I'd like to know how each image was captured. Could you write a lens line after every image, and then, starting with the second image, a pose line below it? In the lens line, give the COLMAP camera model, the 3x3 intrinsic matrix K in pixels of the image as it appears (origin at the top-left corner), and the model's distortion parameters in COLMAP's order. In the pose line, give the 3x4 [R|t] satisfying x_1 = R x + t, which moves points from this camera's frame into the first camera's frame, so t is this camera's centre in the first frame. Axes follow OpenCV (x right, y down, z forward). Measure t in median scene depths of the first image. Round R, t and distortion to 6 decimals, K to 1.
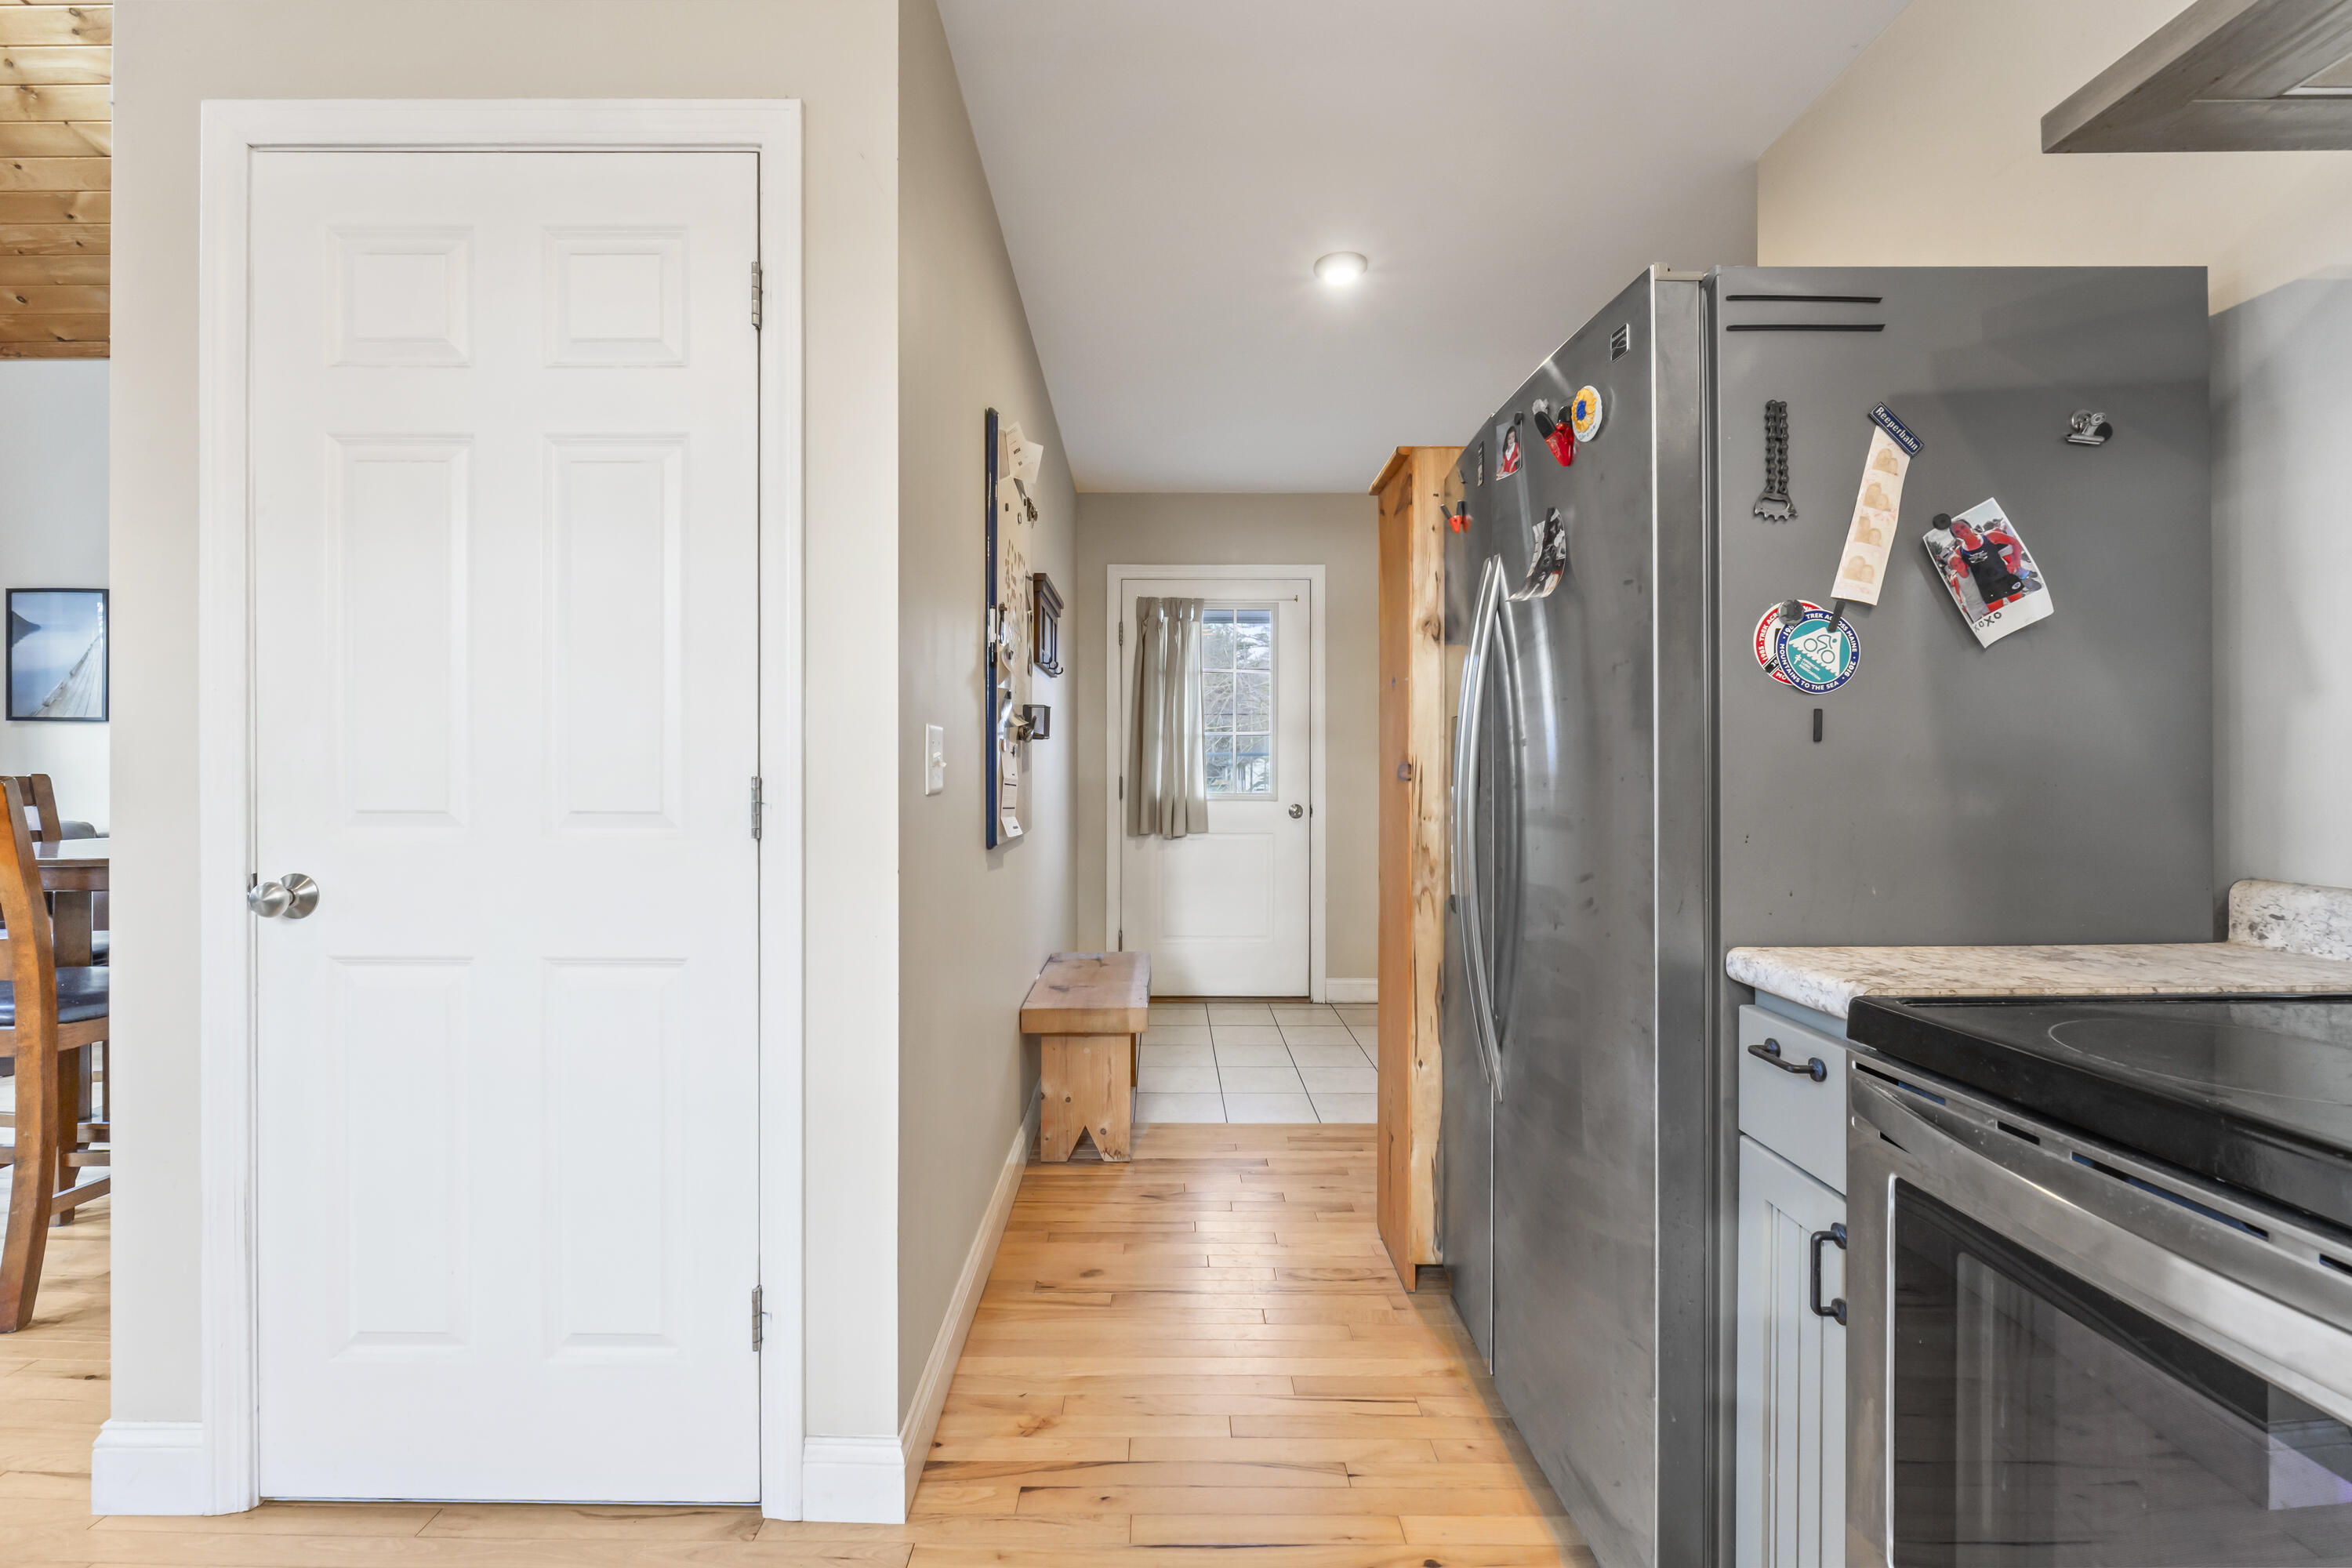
lens RADIAL K [[987.2, 0, 1173.9], [0, 987.2, 774.2], [0, 0, 1]] dist [-0.010803, 0.000238]
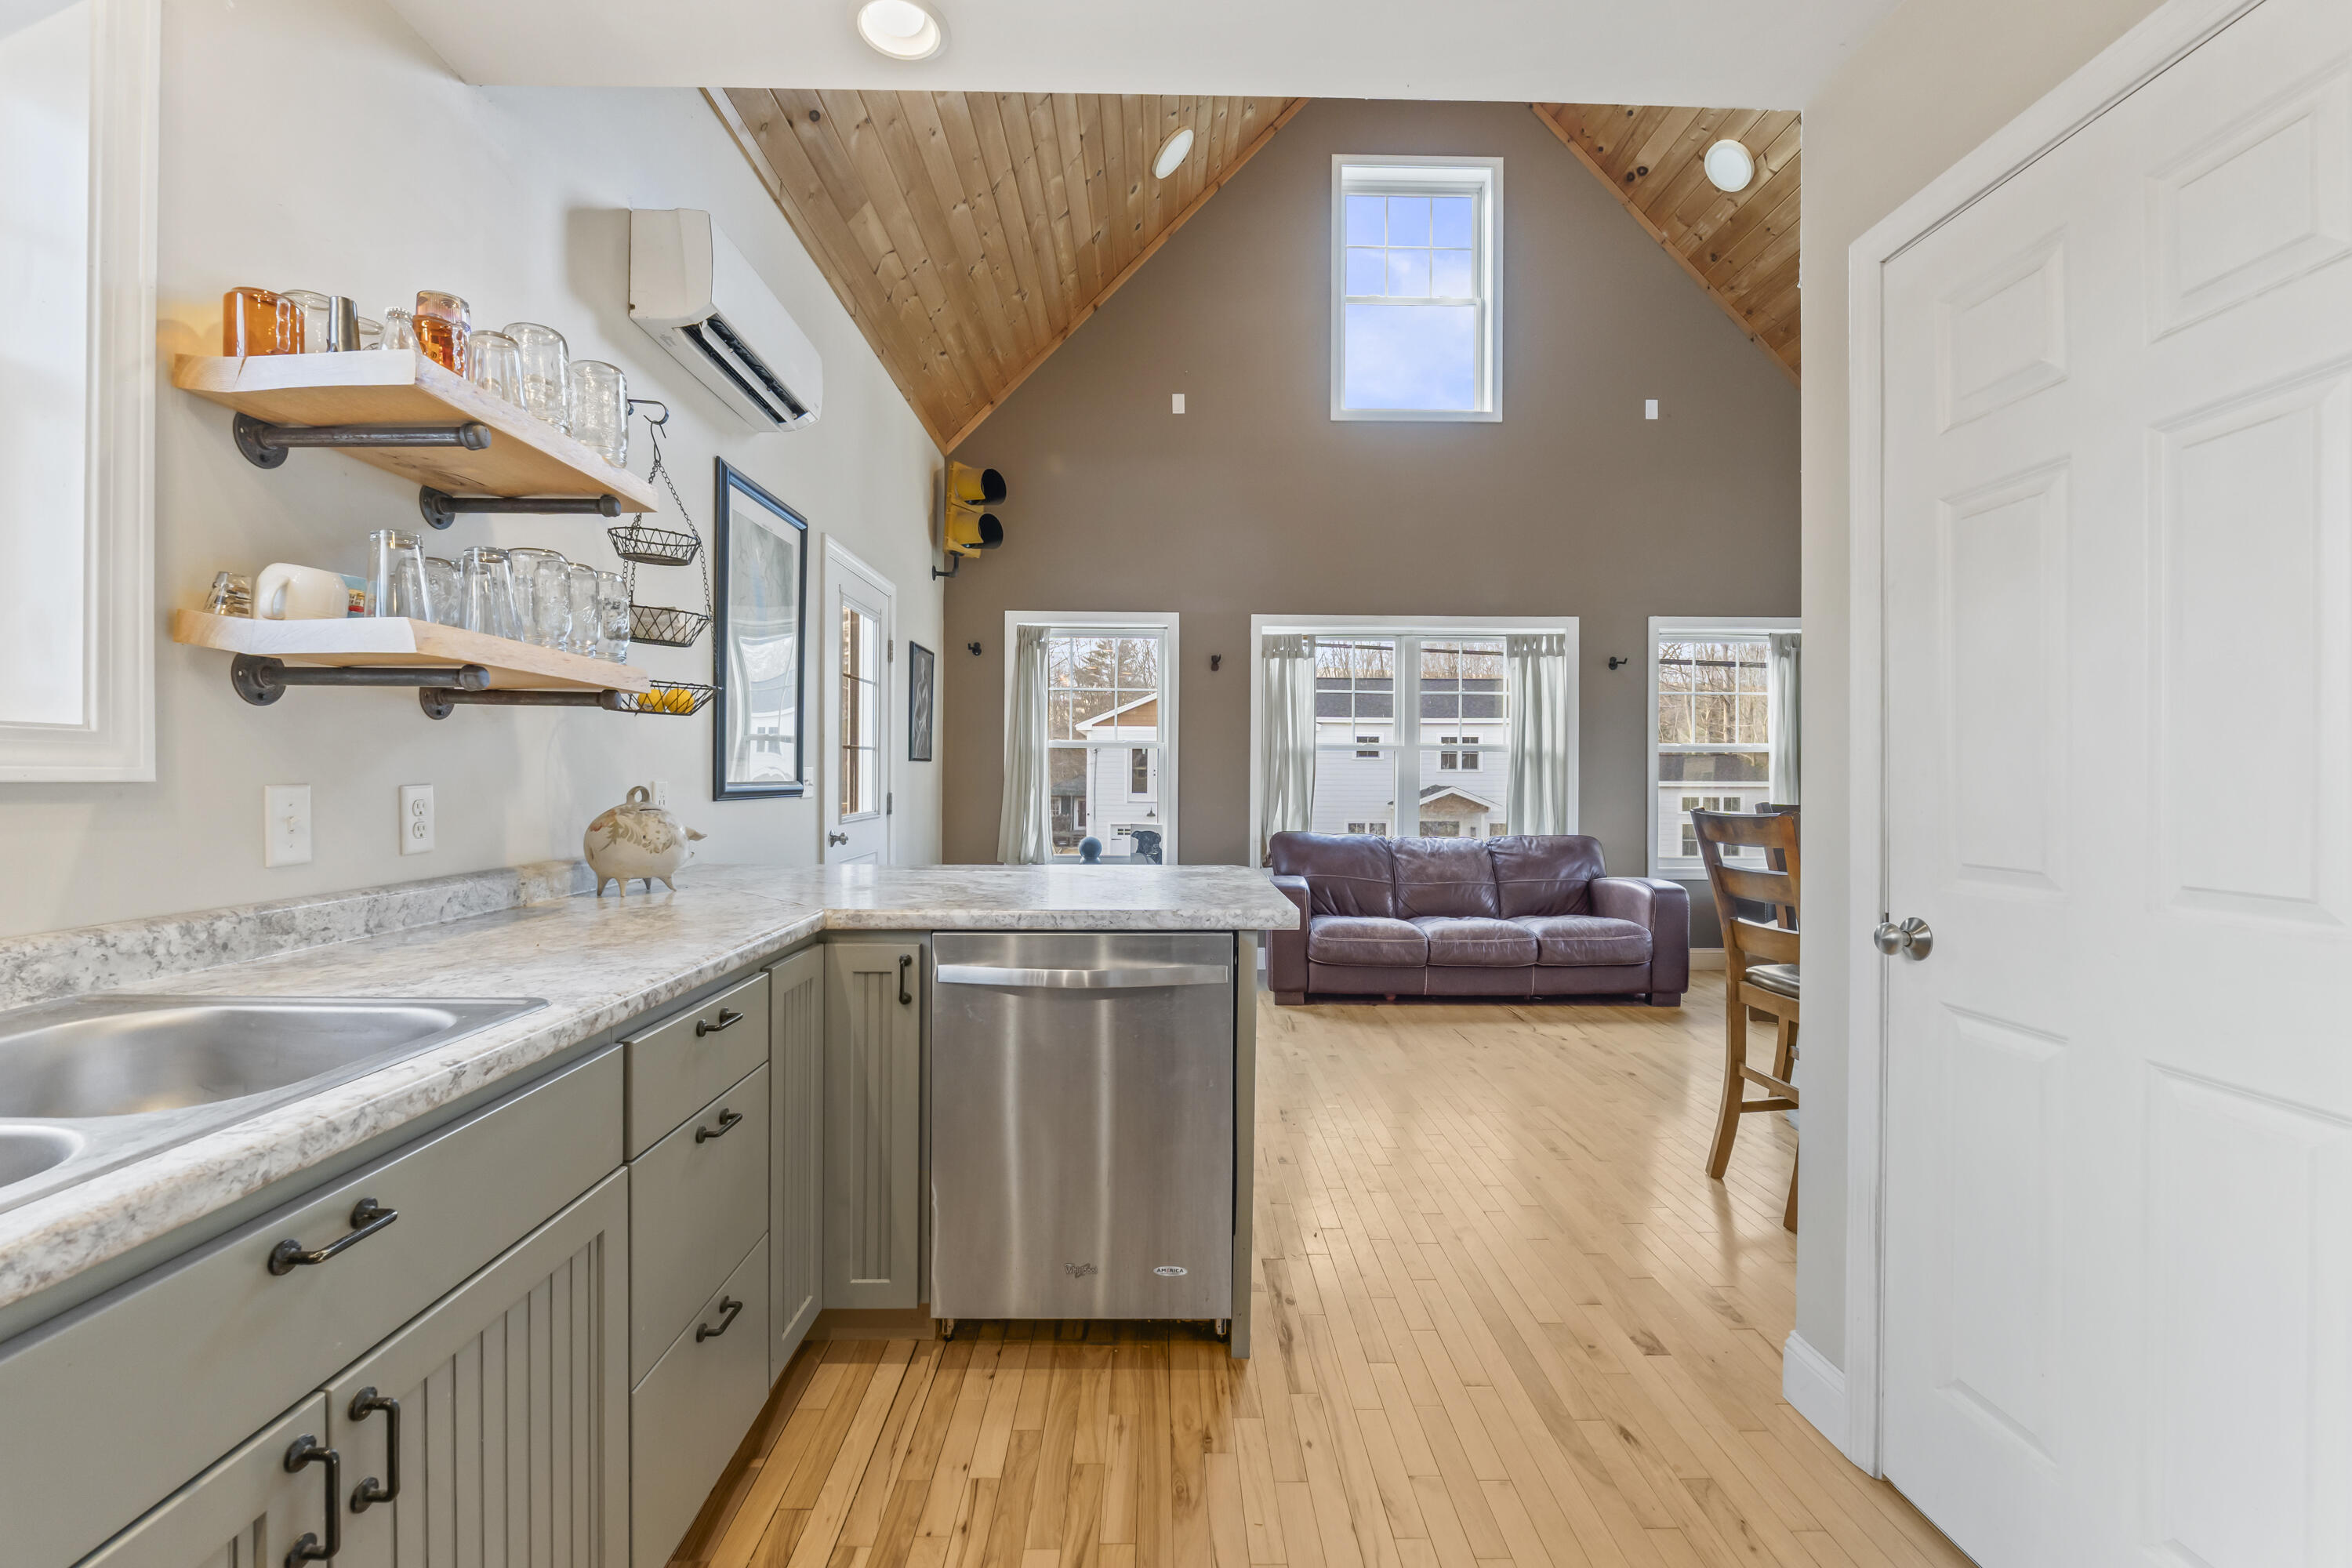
lens RADIAL K [[987.2, 0, 1167.2], [0, 987.2, 784.8], [0, 0, 1]] dist [-0.010803, 0.000238]
pose [[0.007341, 0.002669, -0.999969, 0.067373], [-0.005802, 0.999980, 0.002626, -0.016576], [0.999956, 0.005783, 0.007357, 0.067924]]
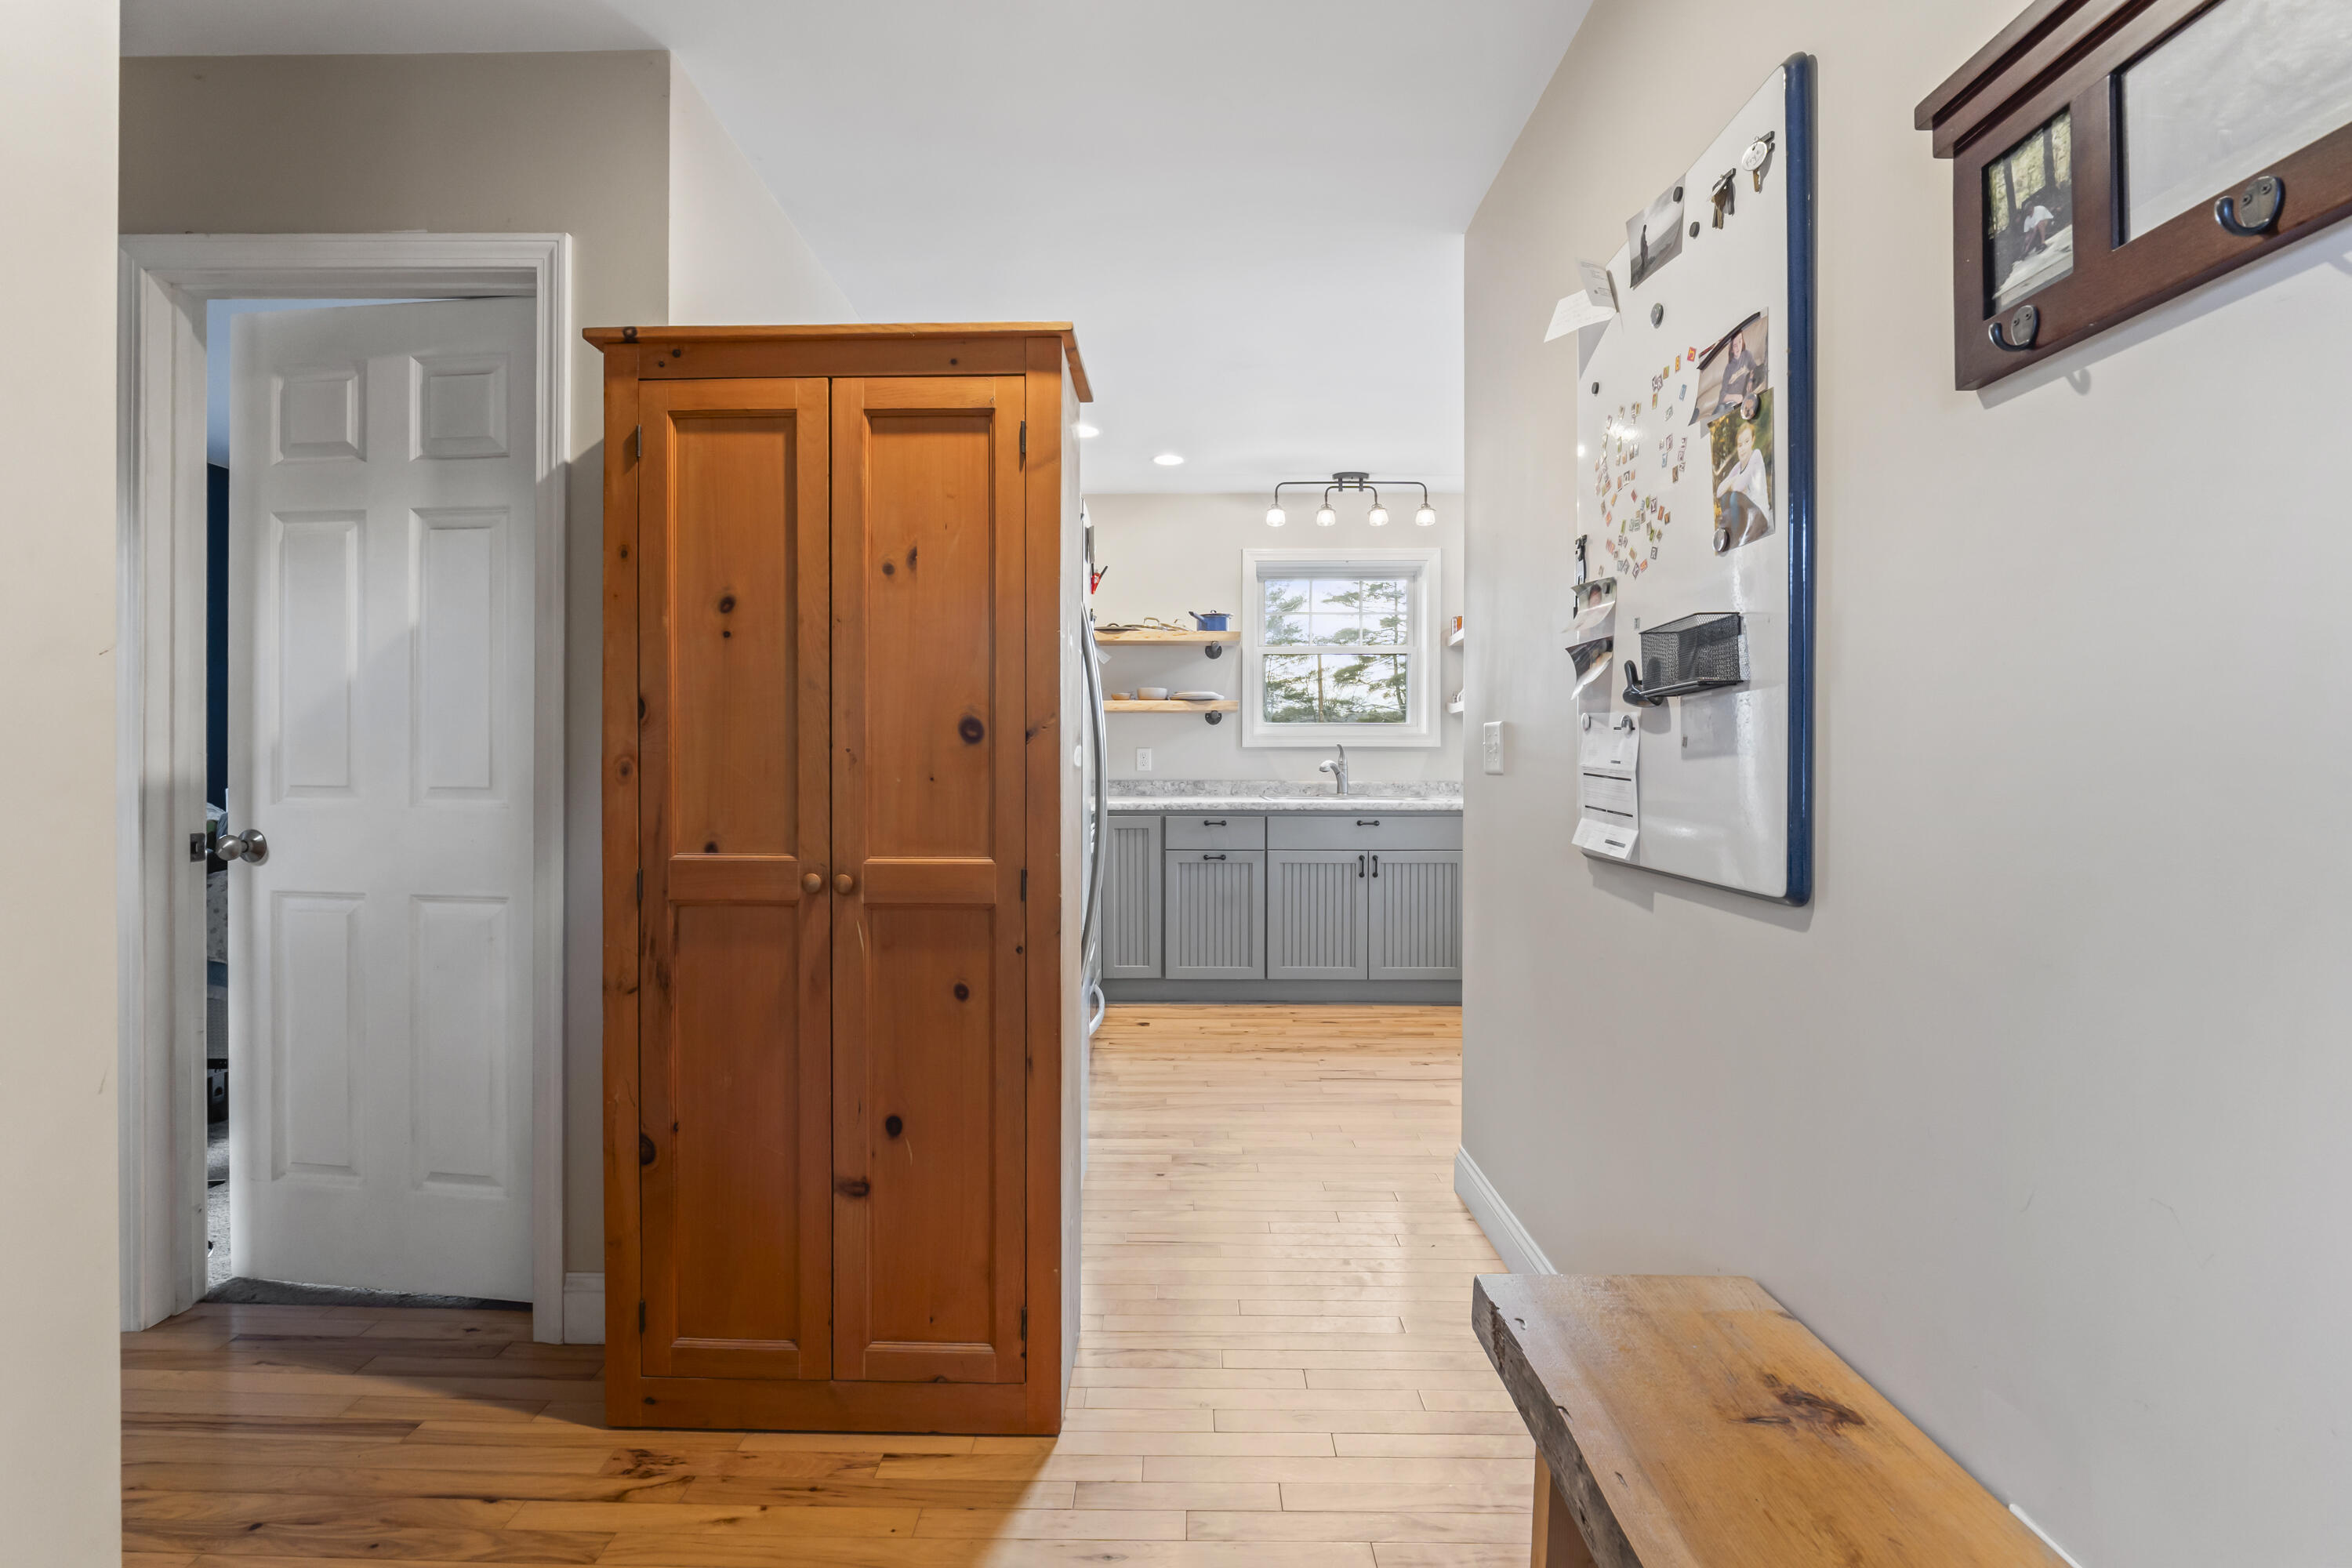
lens RADIAL K [[987.2, 0, 1175.8], [0, 987.2, 759.9], [0, 0, 1]] dist [-0.010803, 0.000238]
pose [[-0.999890, -0.004677, 0.014100, 0.075406], [-0.004684, 0.999989, -0.000463, 0.004793], [-0.014098, -0.000529, -0.999900, 1.069220]]
